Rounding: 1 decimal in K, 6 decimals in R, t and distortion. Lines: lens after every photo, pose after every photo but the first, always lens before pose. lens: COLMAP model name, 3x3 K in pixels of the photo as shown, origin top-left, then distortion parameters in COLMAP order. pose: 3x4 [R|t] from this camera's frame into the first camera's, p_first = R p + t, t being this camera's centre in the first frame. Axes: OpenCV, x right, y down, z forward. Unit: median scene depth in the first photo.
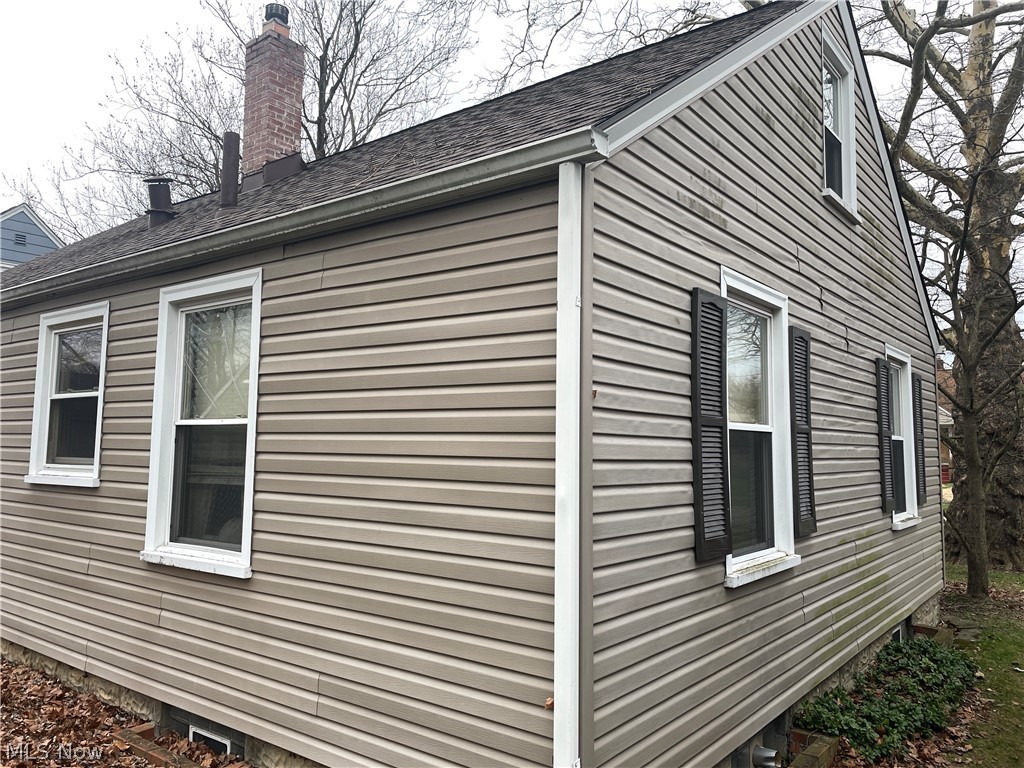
lens RADIAL K [[768.3, 0, 511.8], [0, 768.3, 381.9], [0, 0, 1]] dist [0.065203, -0.000914]
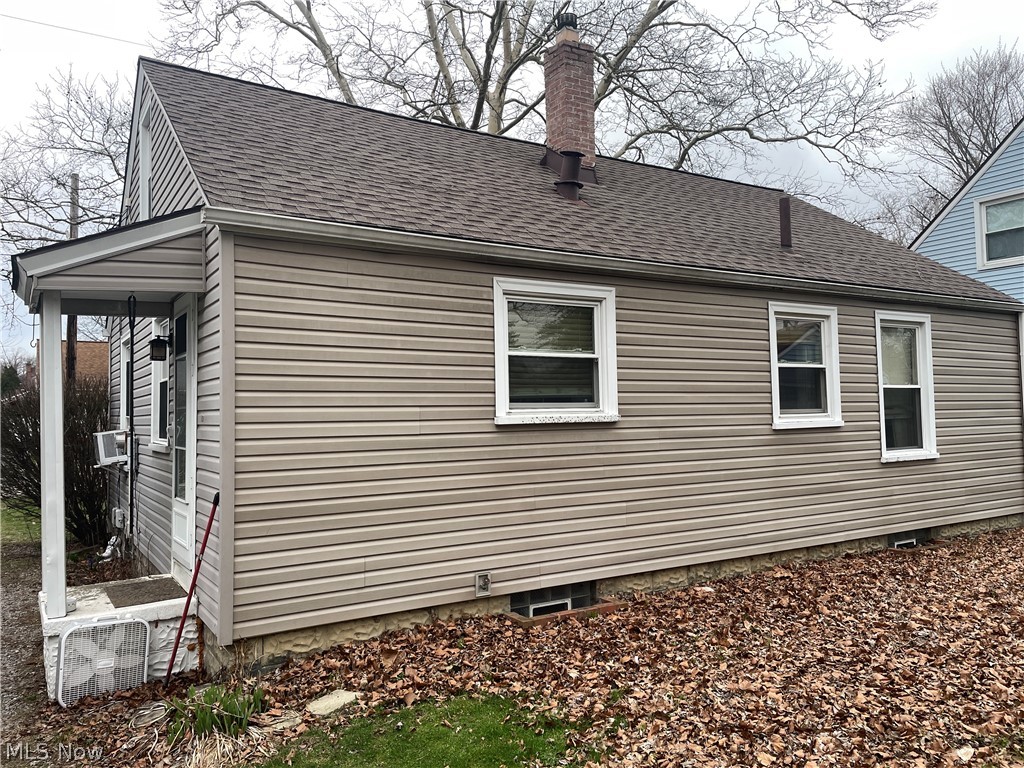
lens RADIAL K [[768.3, 0, 512.8], [0, 768.3, 381.8], [0, 0, 1]] dist [0.065203, -0.000914]
pose [[0.348275, 0.019969, 0.937180, -2.293577], [-0.061662, 0.998096, 0.001648, 0.086084], [-0.935362, -0.058363, 0.348843, 1.100400]]
